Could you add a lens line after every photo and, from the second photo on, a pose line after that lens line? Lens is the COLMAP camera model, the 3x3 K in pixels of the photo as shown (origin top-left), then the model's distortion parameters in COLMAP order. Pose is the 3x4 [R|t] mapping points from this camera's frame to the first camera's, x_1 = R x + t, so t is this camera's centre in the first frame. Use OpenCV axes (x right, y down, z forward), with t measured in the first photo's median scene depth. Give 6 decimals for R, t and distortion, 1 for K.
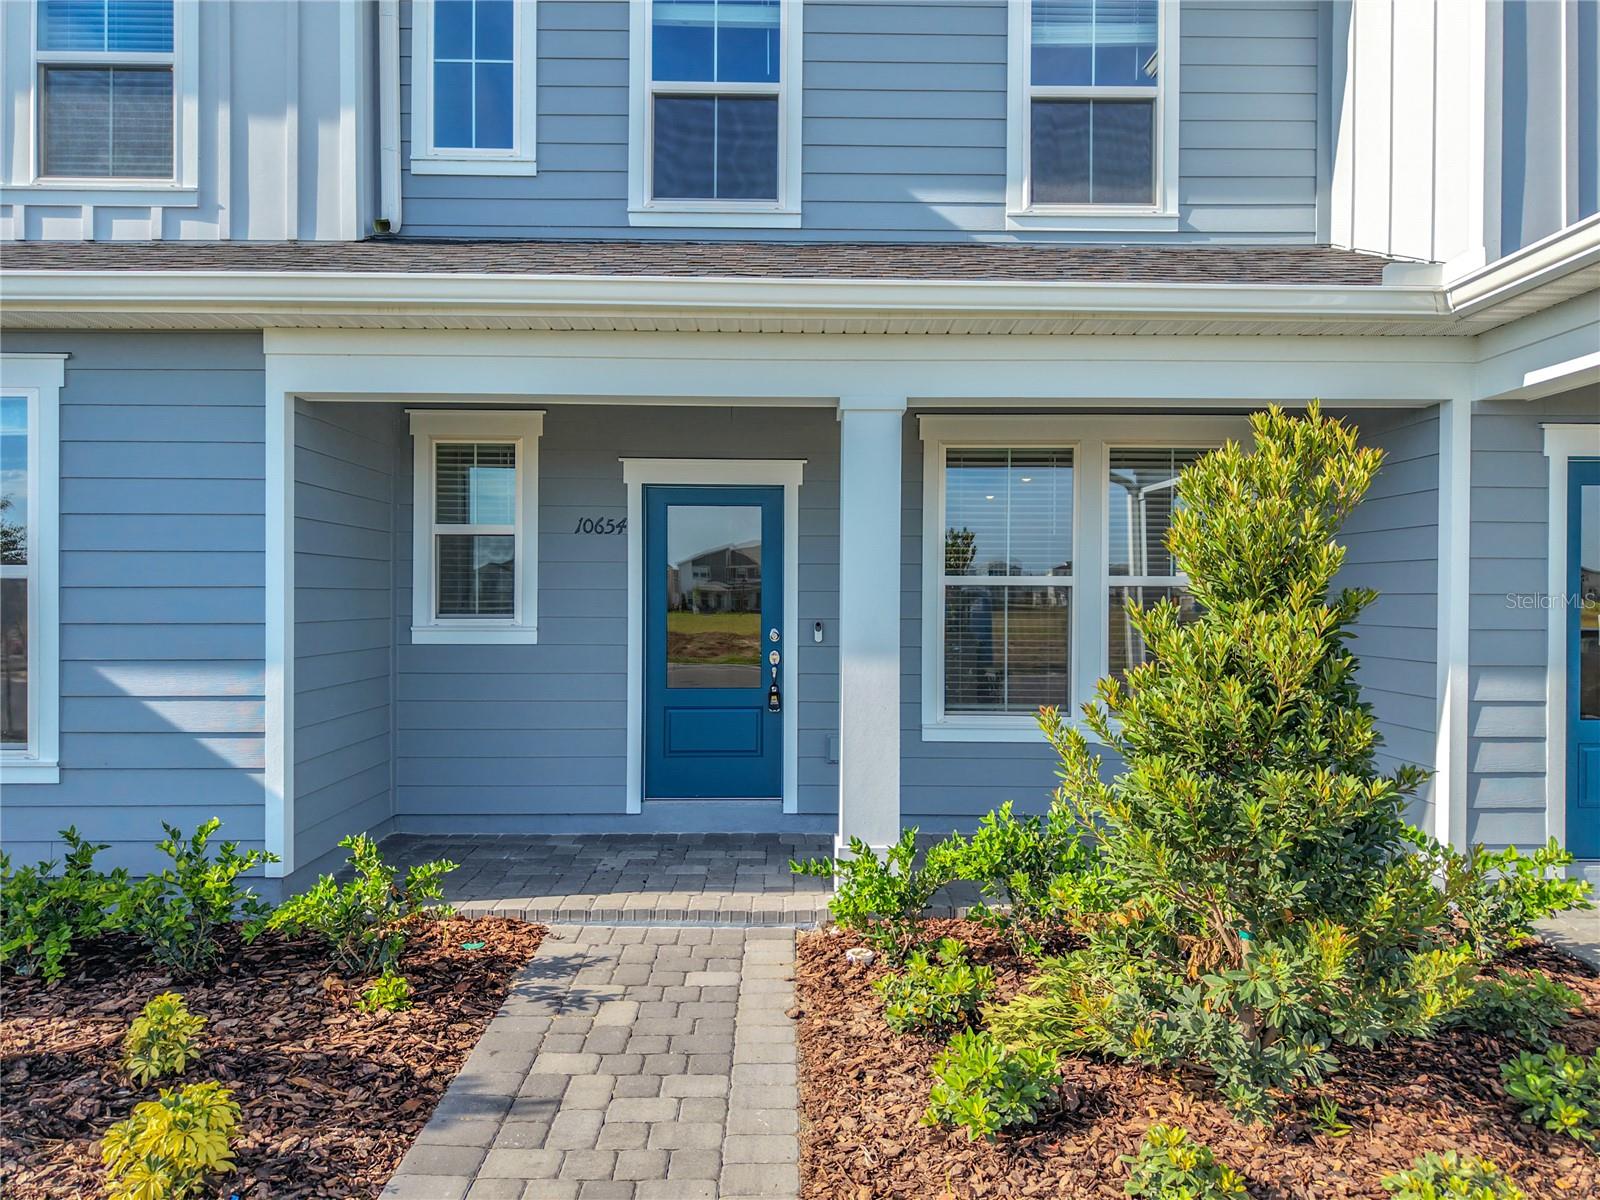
lens RADIAL K [[1201.1, 0, 806.9], [0, 1201.1, 605.0], [0, 0, 1]] dist [-0.010259, -0.002301]
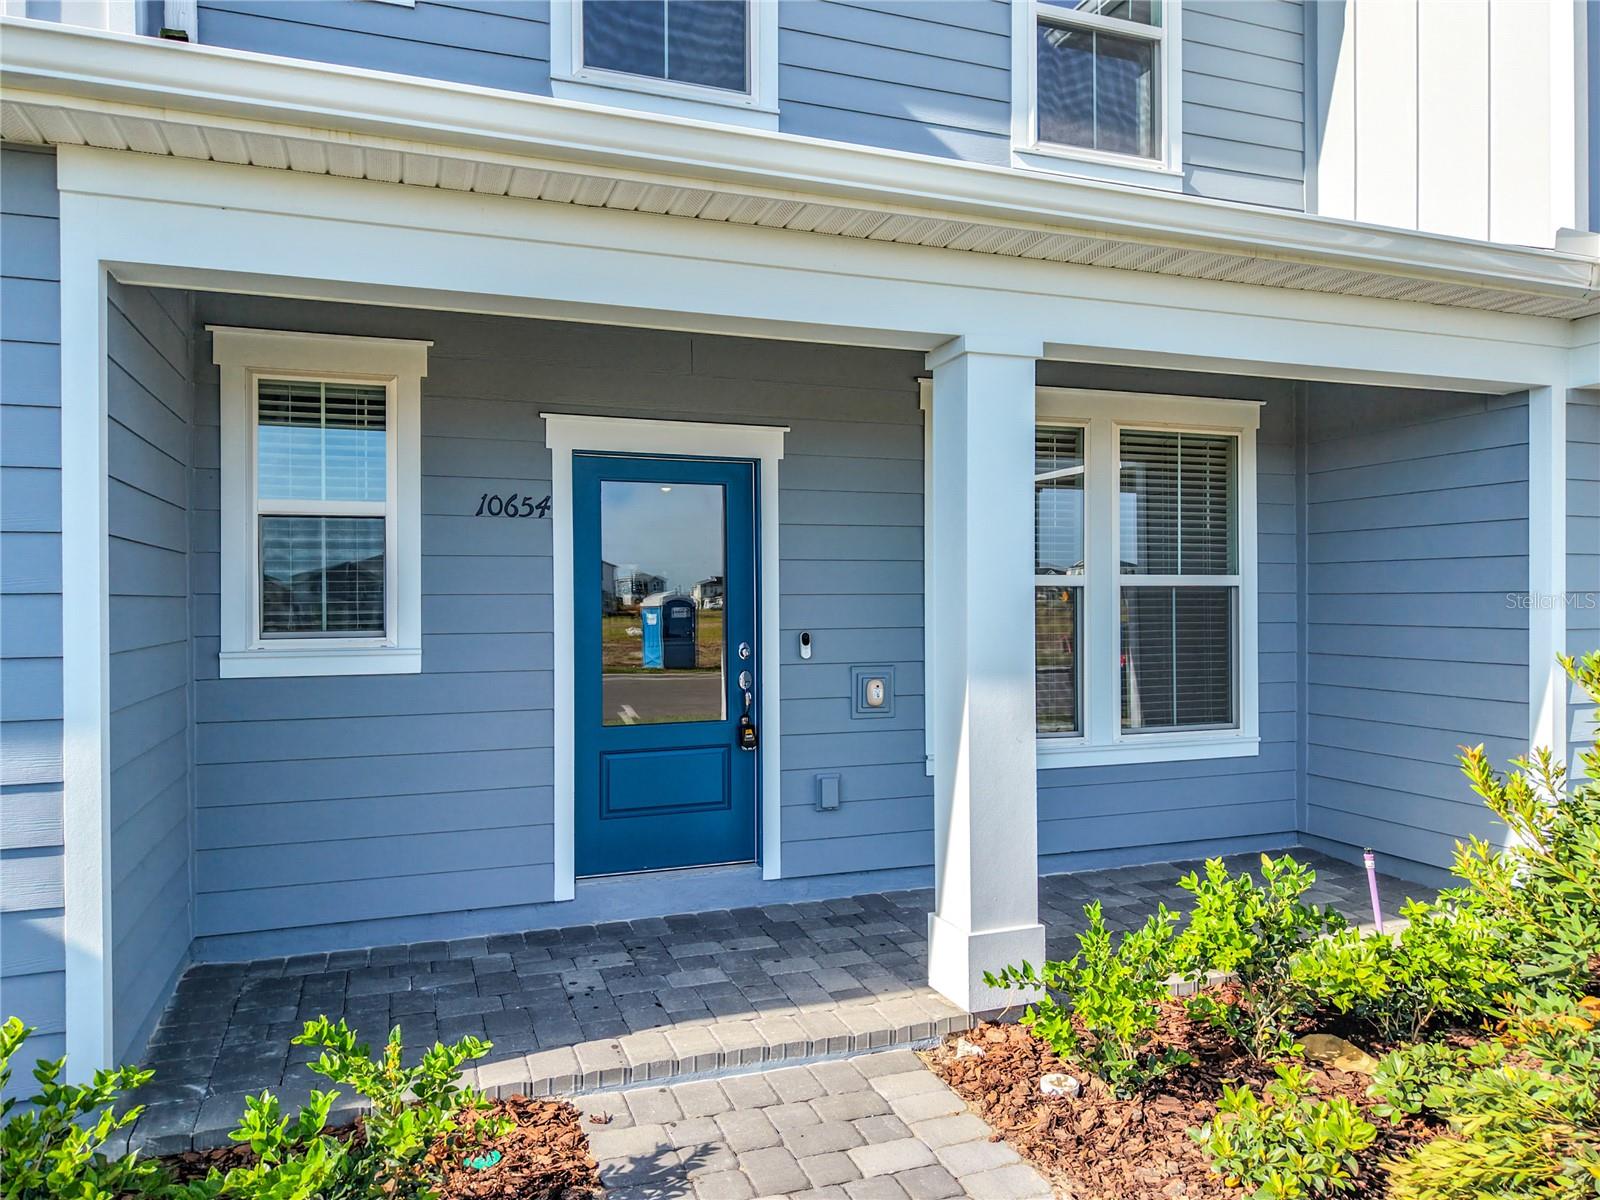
lens RADIAL K [[1201.1, 0, 904.6], [0, 1201.1, 599.4], [0, 0, 1]] dist [-0.010259, -0.002301]
pose [[0.929311, -0.009061, 0.369187, -0.234768], [0.011611, 0.999922, -0.004684, -0.003844], [-0.369115, 0.008639, 0.929343, 0.257760]]
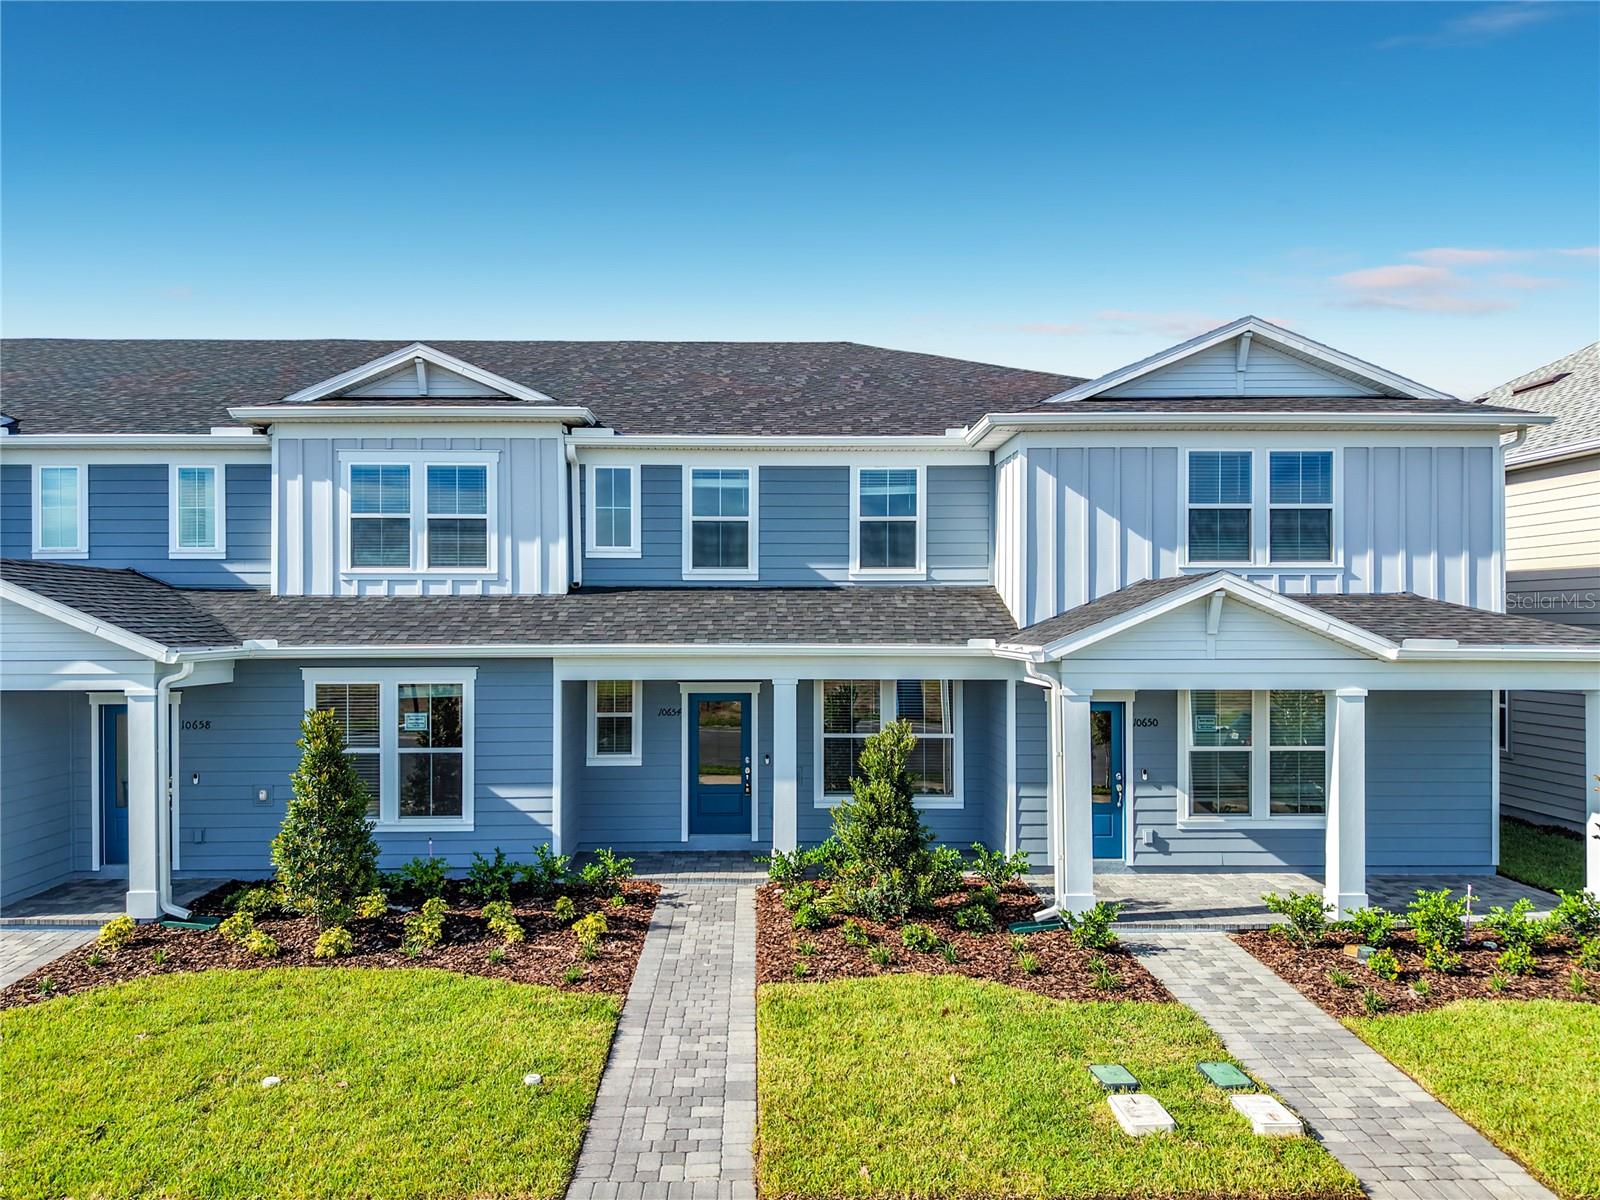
lens RADIAL K [[1201.1, 0, 798.6], [0, 1201.1, 613.0], [0, 0, 1]] dist [-0.010259, -0.002301]
pose [[0.999848, -0.004821, 0.016736, 0.034583], [0.005123, 0.999824, -0.018040, -0.224704], [-0.016646, 0.018123, 0.999697, -1.333528]]
